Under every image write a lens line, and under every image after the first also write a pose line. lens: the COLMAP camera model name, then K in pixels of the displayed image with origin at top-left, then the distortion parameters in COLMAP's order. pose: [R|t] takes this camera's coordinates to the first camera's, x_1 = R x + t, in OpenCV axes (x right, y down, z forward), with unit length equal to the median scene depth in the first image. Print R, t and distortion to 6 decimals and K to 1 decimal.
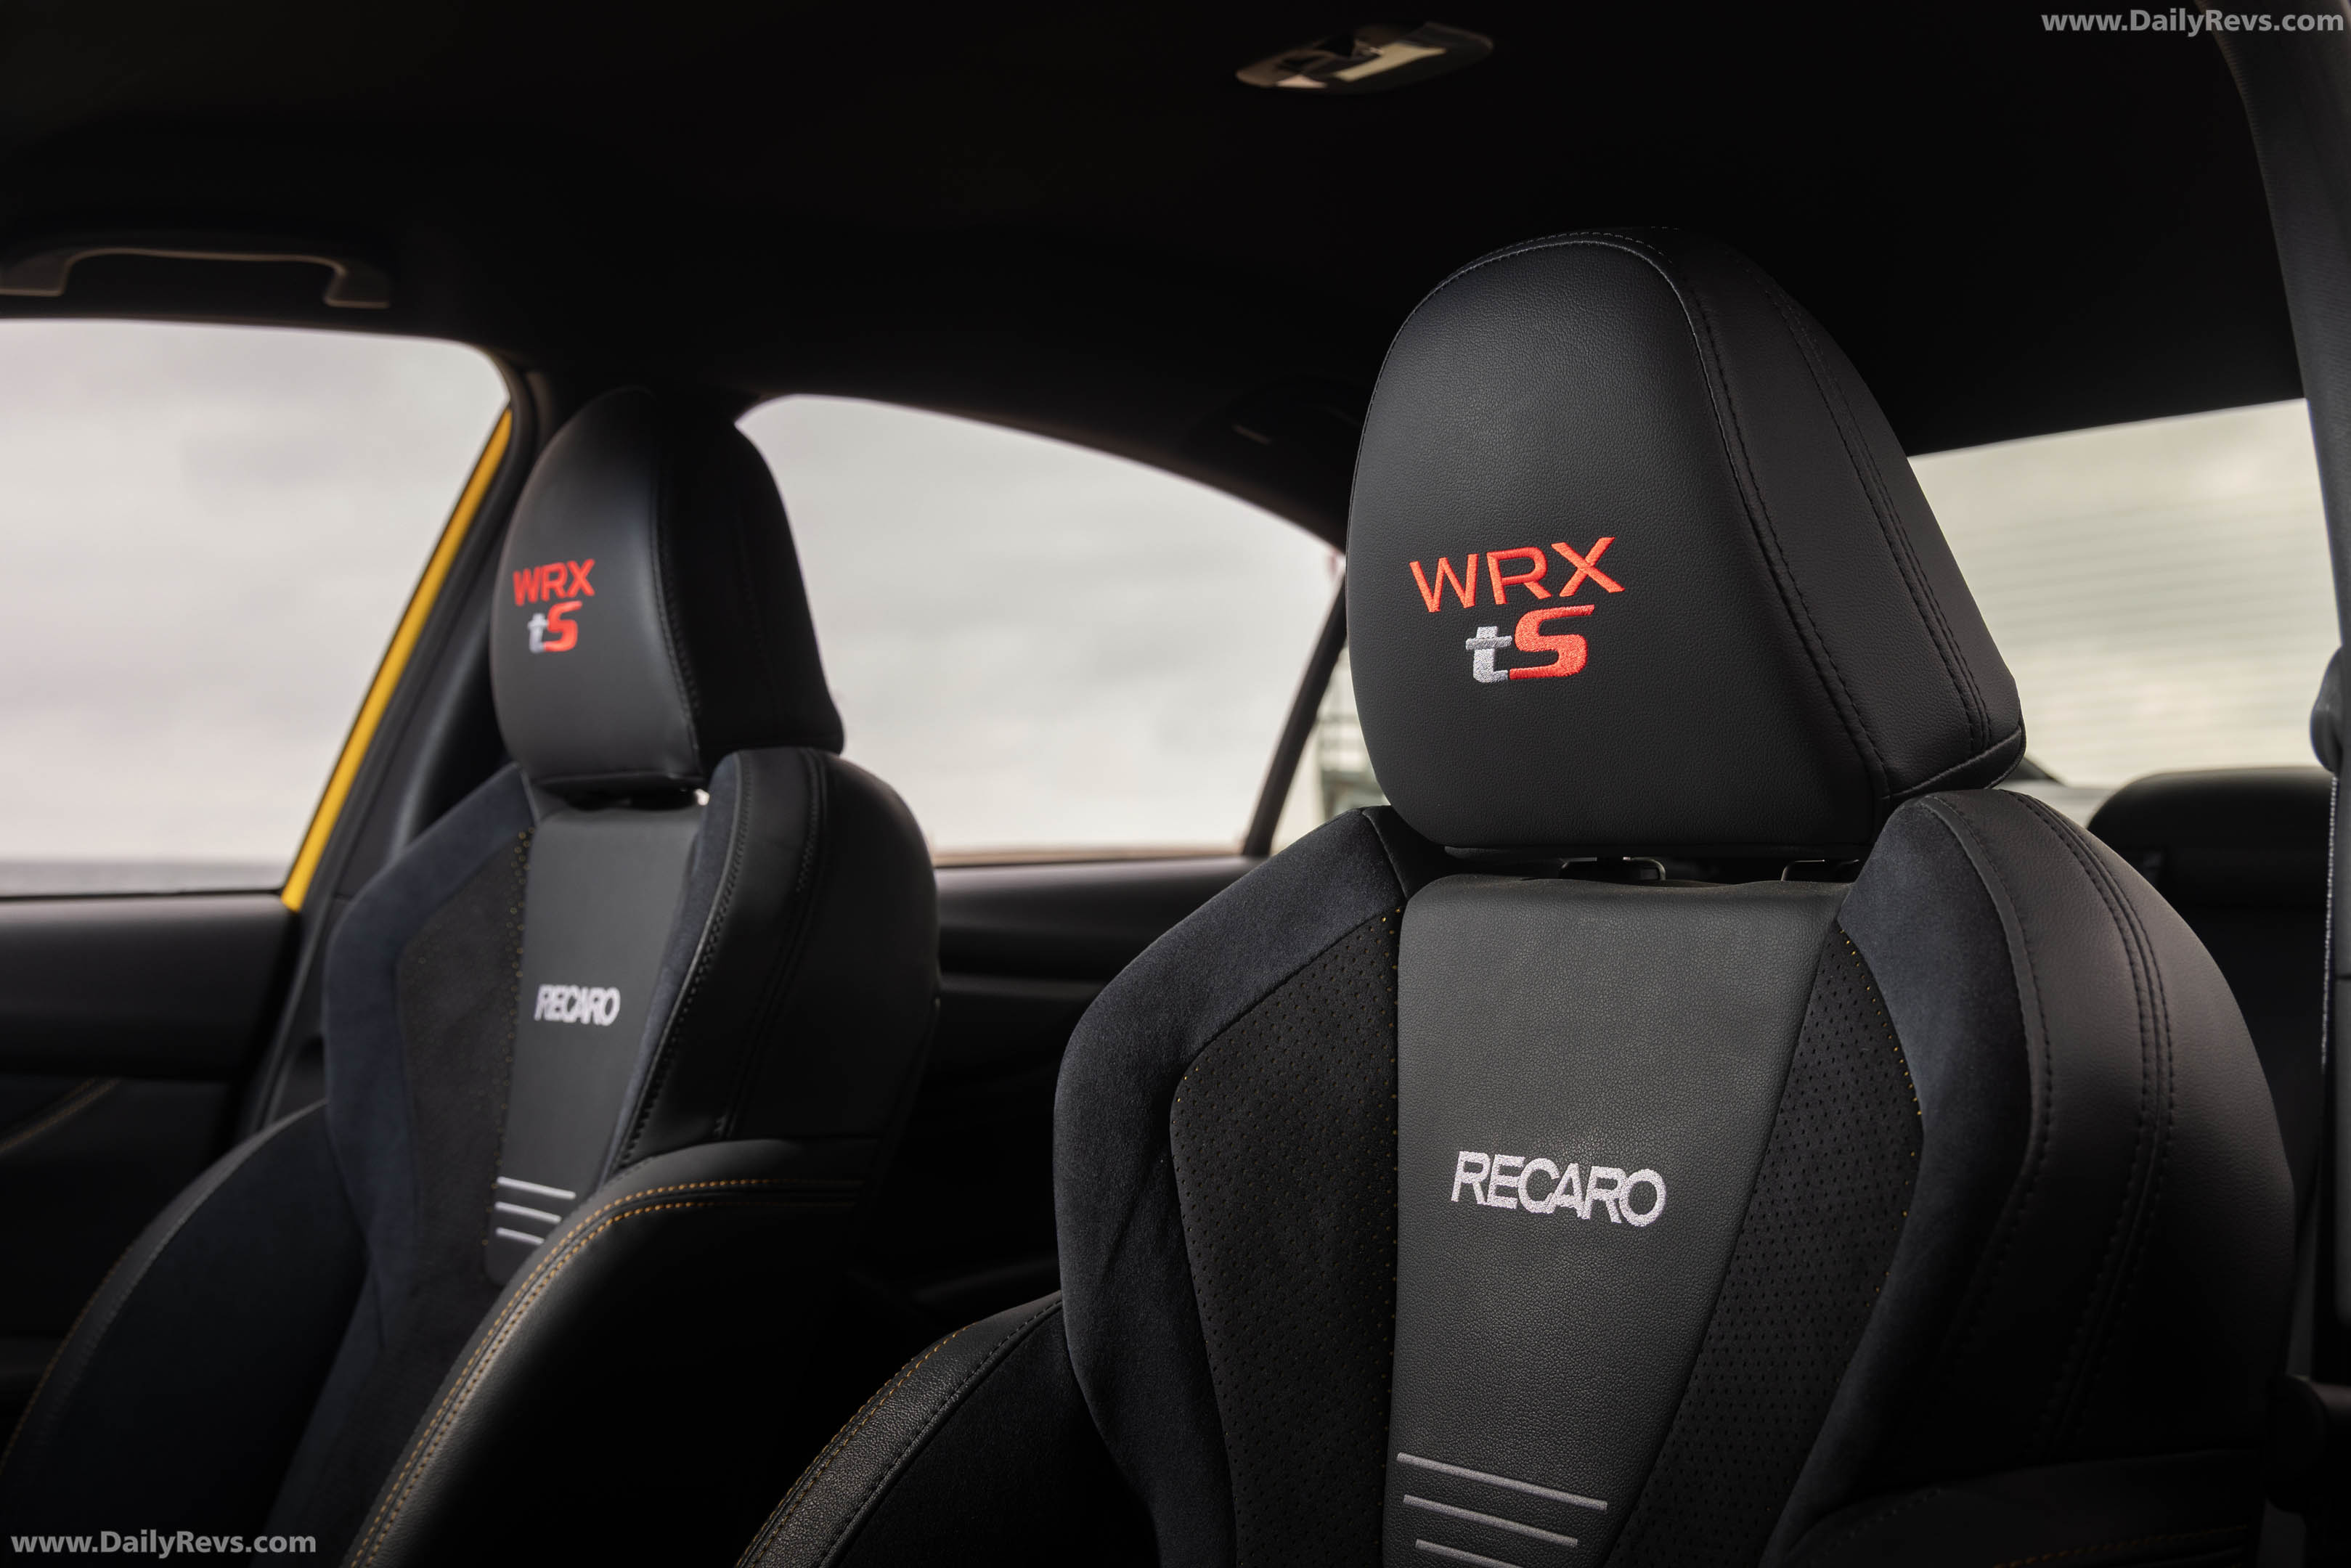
lens RADIAL K [[2810.5, 0, 1175.5], [0, 2810.5, 784.0], [0, 0, 1]] dist [-0.080679, 0.507020]
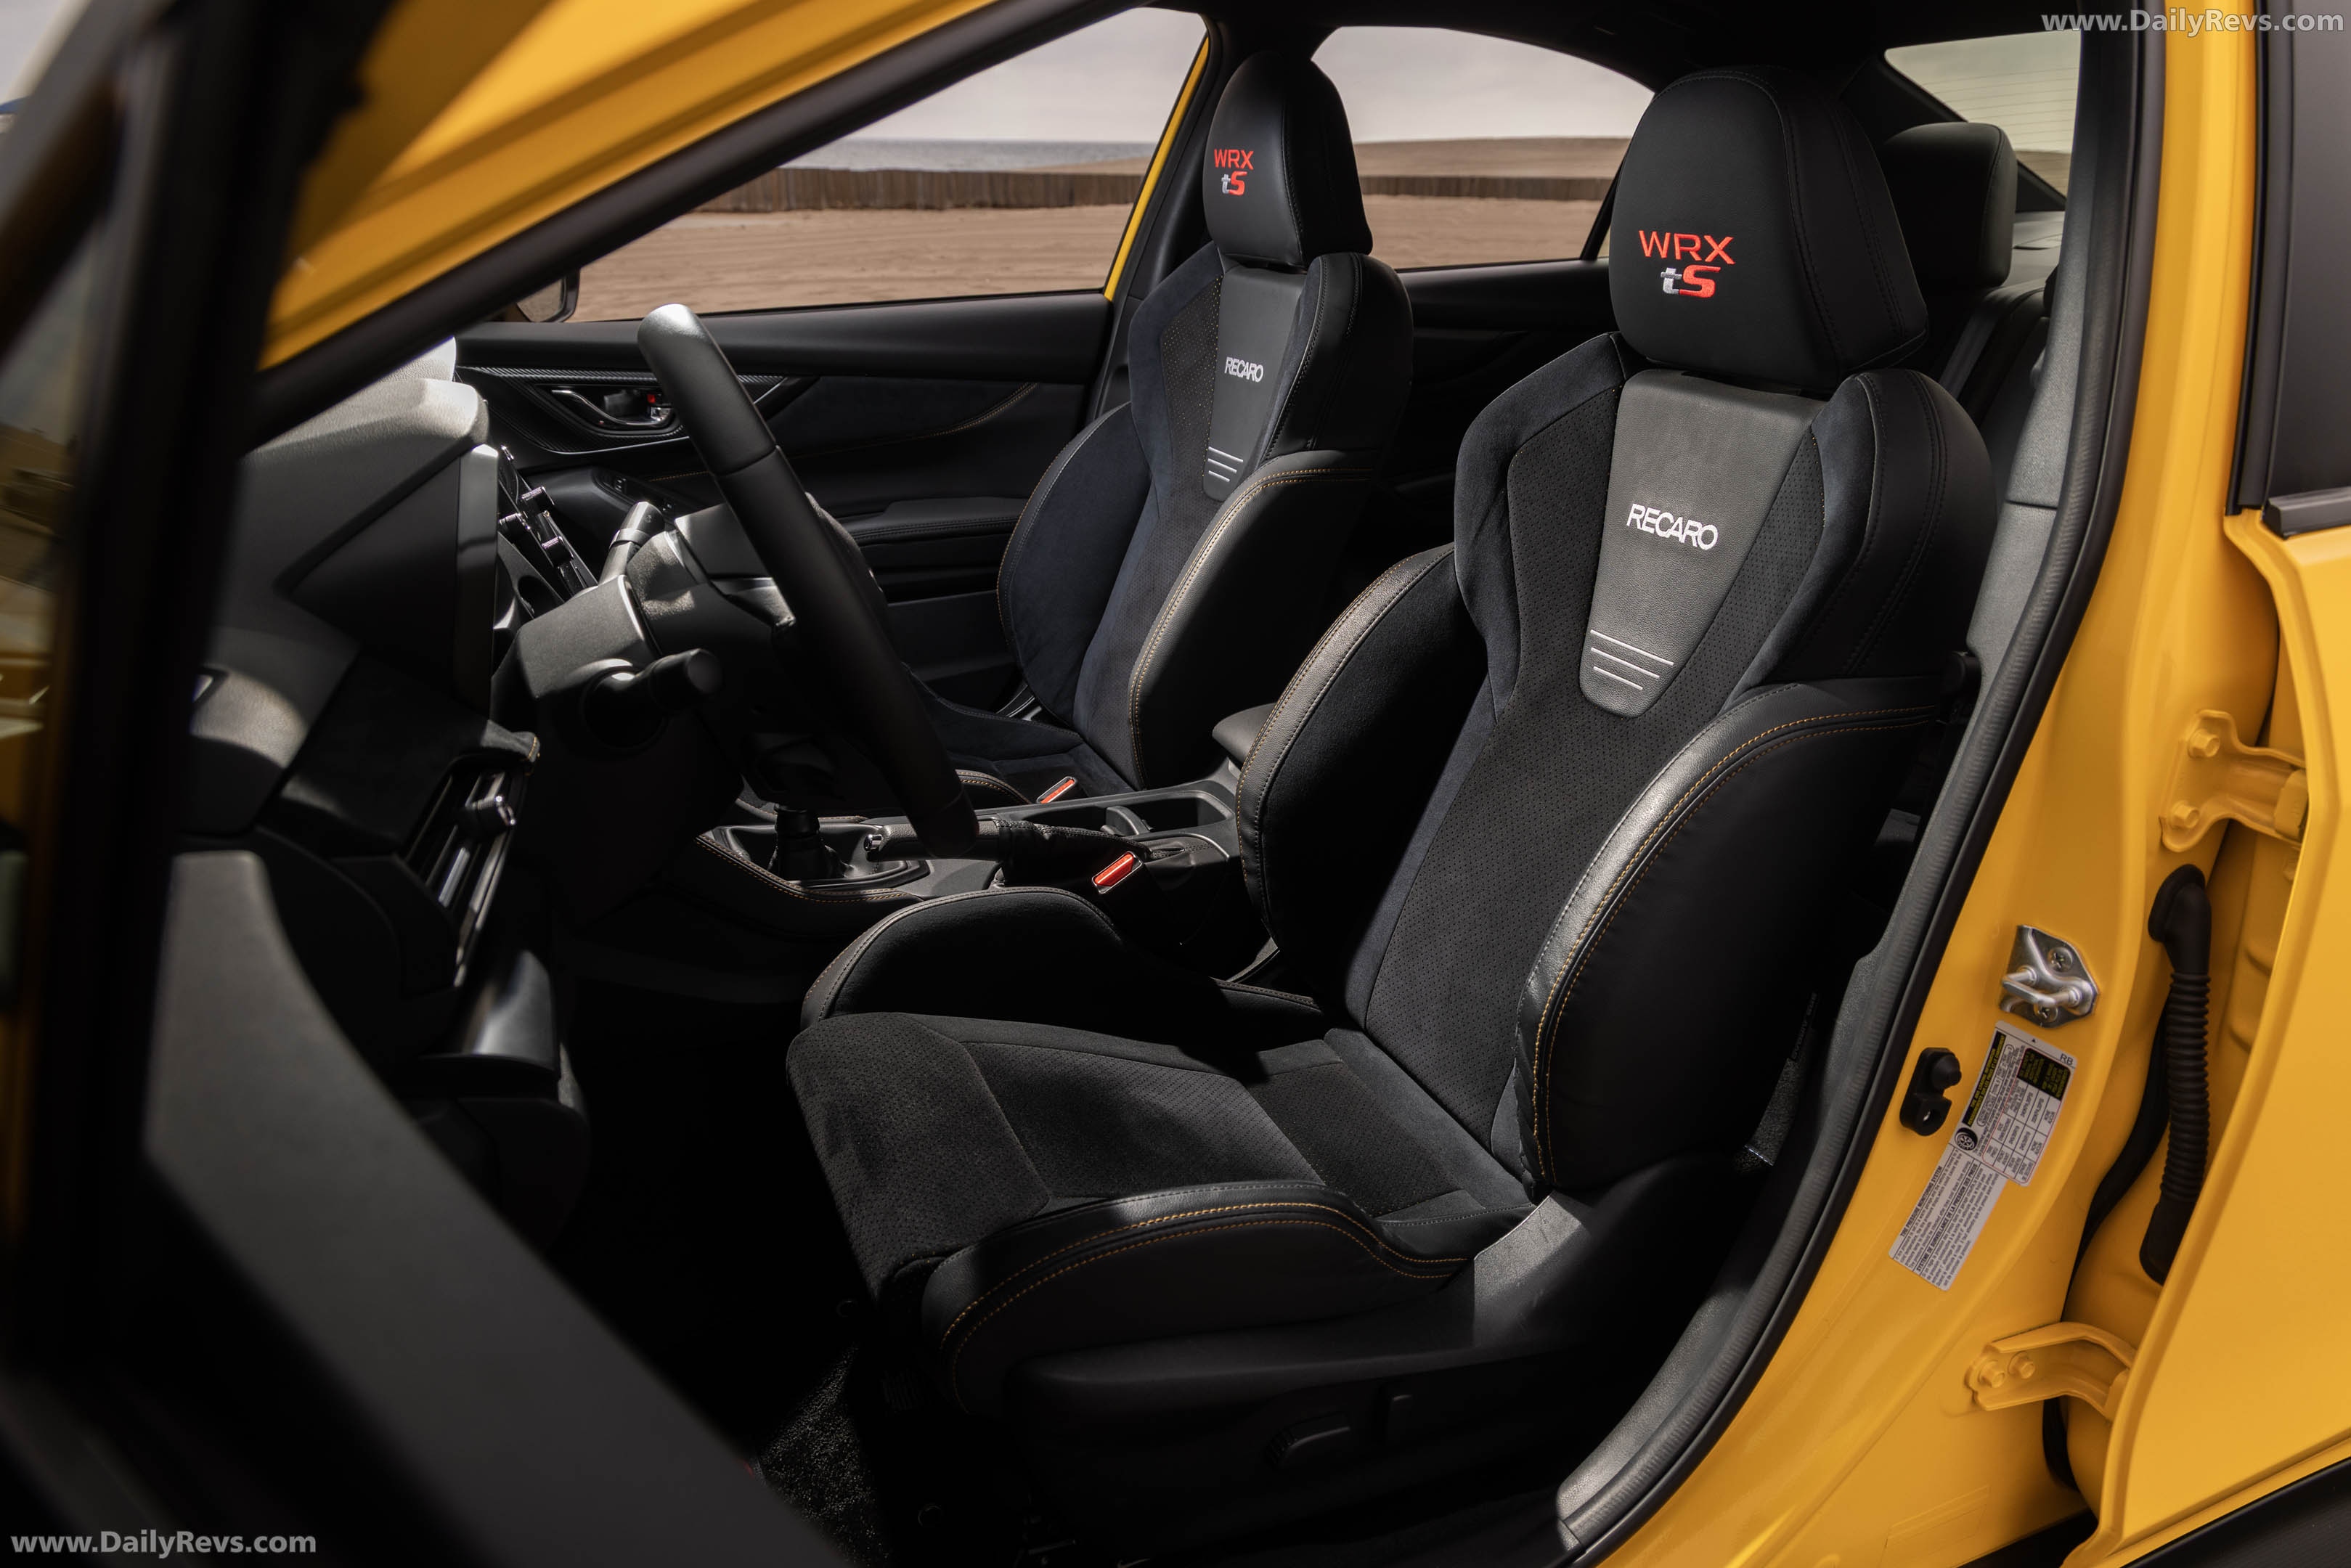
lens RADIAL K [[1546.0, 0, 1175.5], [0, 1546.0, 784.0], [0, 0, 1]] dist [-0.001505, -0.001403]
pose [[0.972627, 0.085315, -0.216145, 0.030639], [0.014538, 0.906000, 0.423028, -0.200670], [0.231918, -0.414591, 0.879960, -0.289558]]
